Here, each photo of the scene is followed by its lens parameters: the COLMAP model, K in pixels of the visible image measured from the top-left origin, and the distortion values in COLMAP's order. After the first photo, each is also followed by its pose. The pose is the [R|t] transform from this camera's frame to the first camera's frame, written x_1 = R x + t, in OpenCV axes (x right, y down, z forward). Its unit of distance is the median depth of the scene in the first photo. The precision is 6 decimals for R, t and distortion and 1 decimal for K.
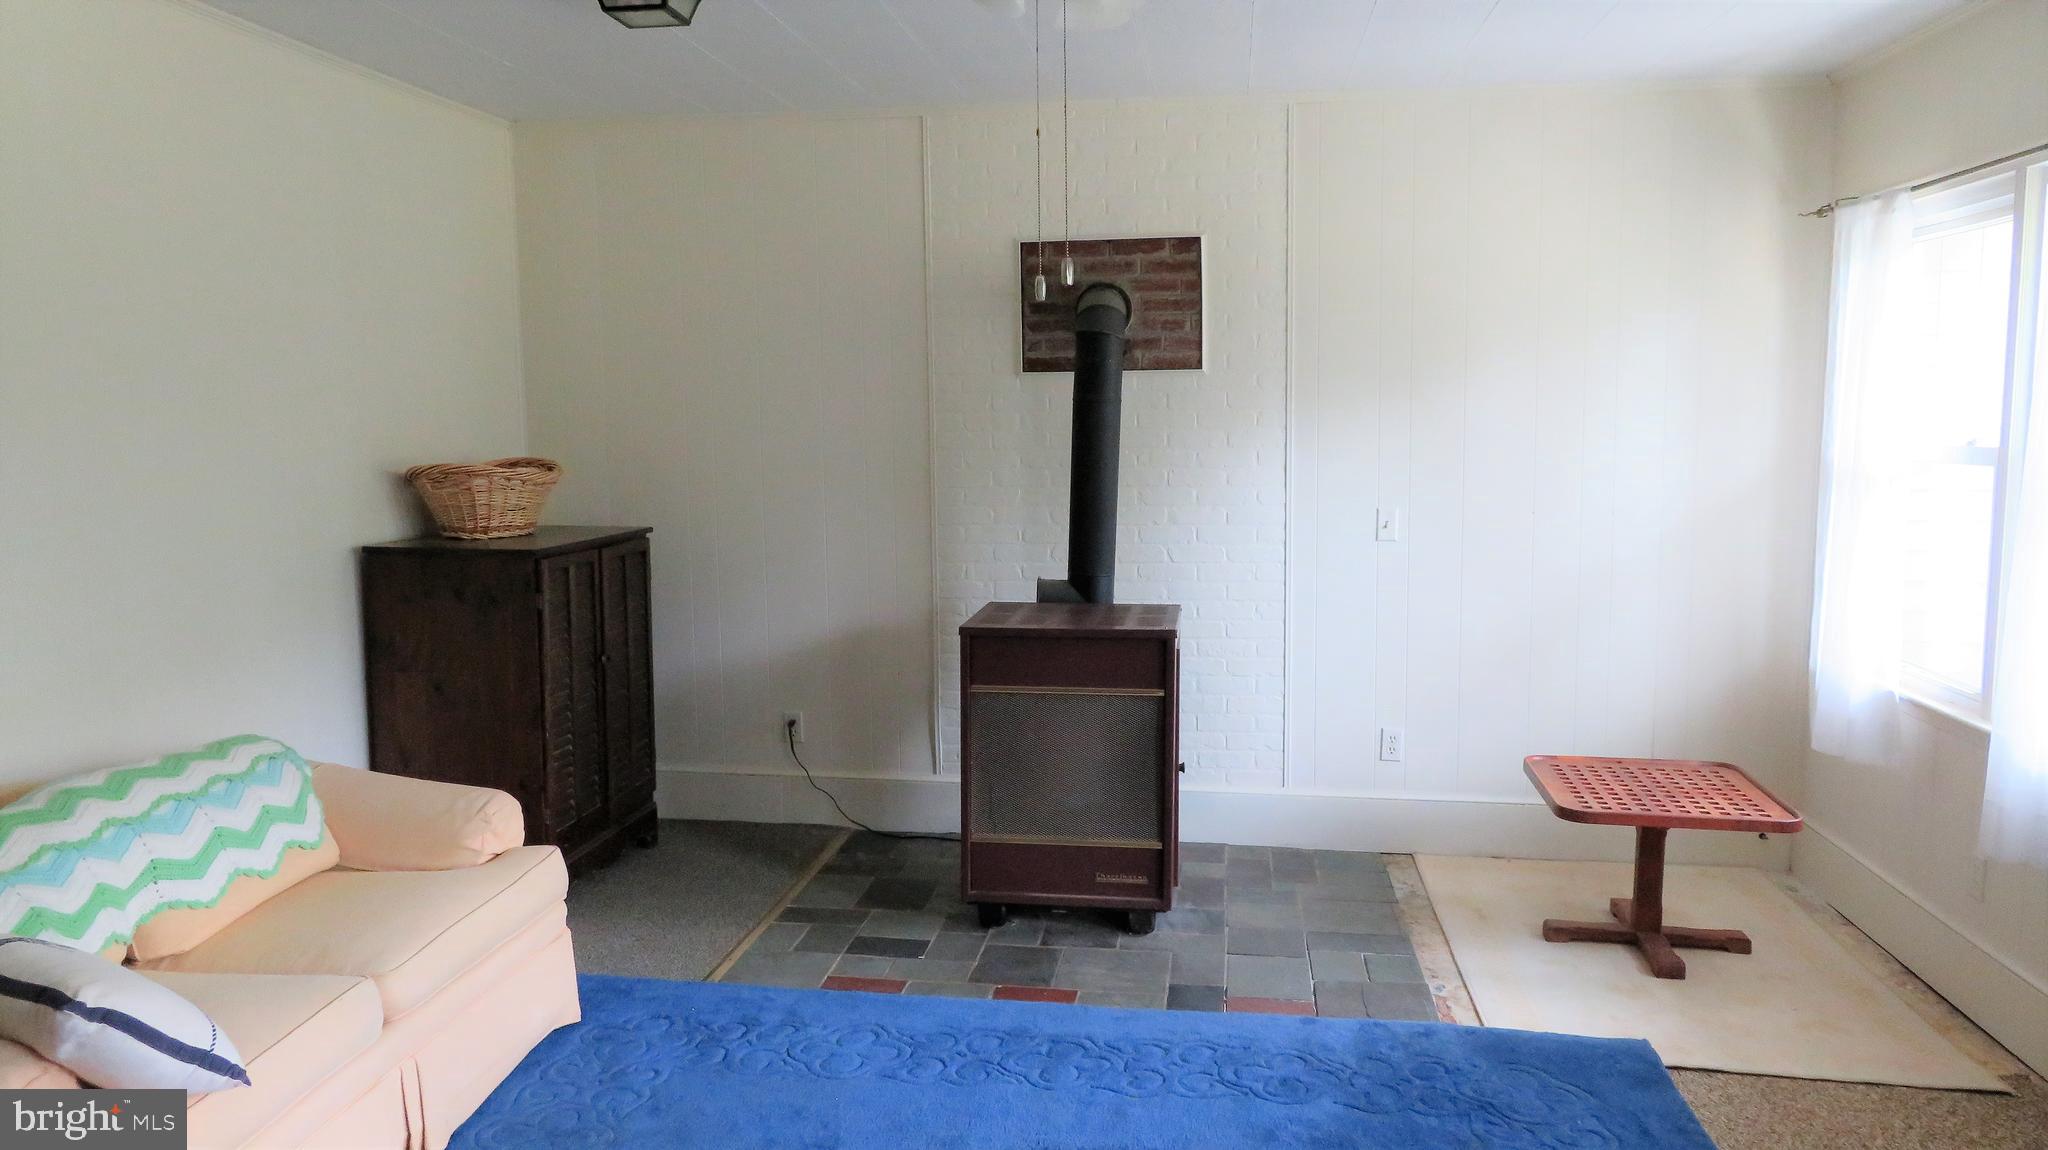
lens RADIAL K [[1485.4, 0, 1018.4], [0, 1485.4, 574.8], [0, 0, 1]] dist [0.008604, -0.007719]
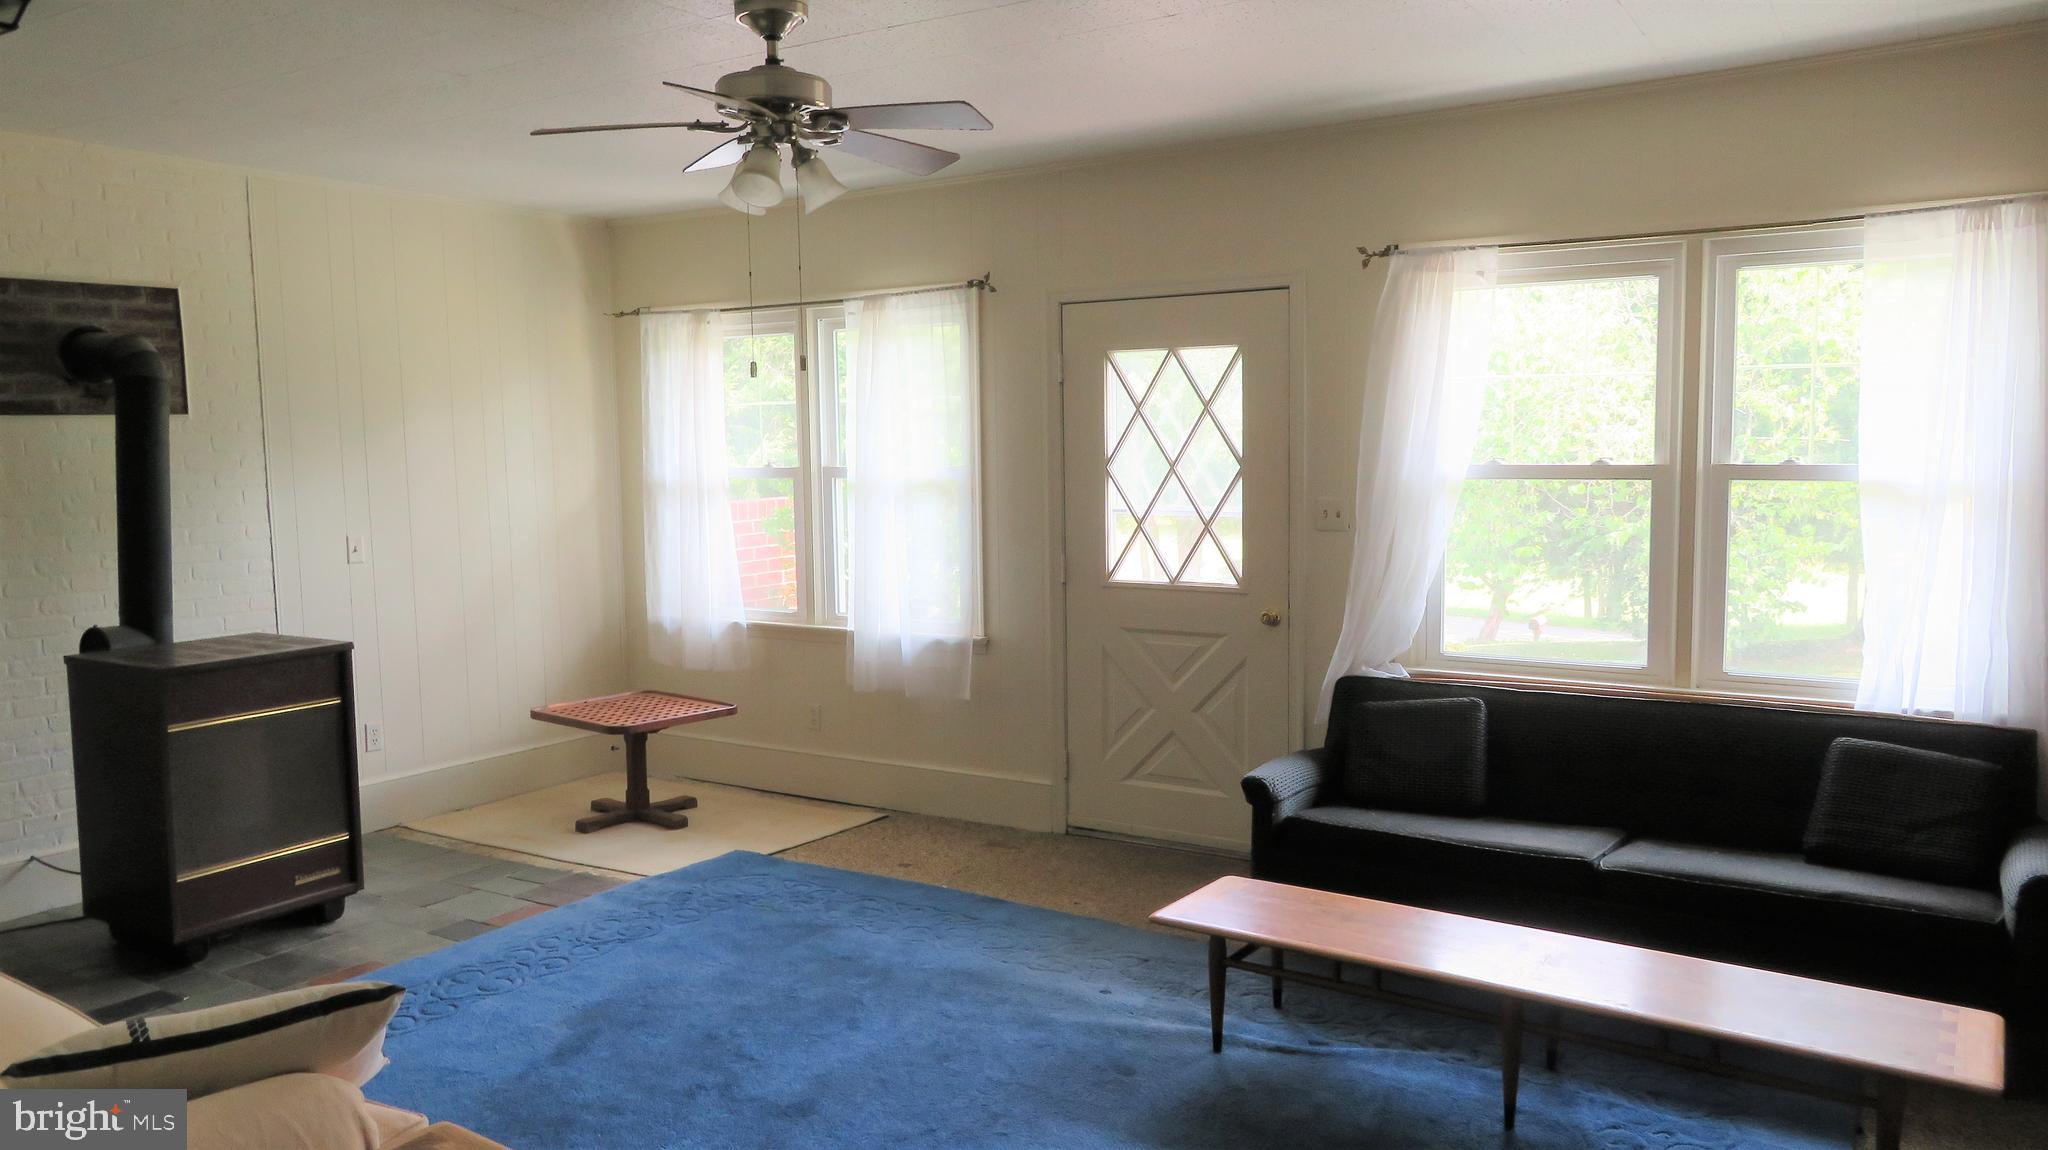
lens RADIAL K [[1485.4, 0, 1025.5], [0, 1485.4, 575.9], [0, 0, 1]] dist [0.008604, -0.007719]
pose [[0.411542, -0.086321, 0.907294, -0.689828], [0.115059, 0.992460, 0.042234, -0.002146], [-0.904099, 0.087011, 0.418371, 0.043378]]
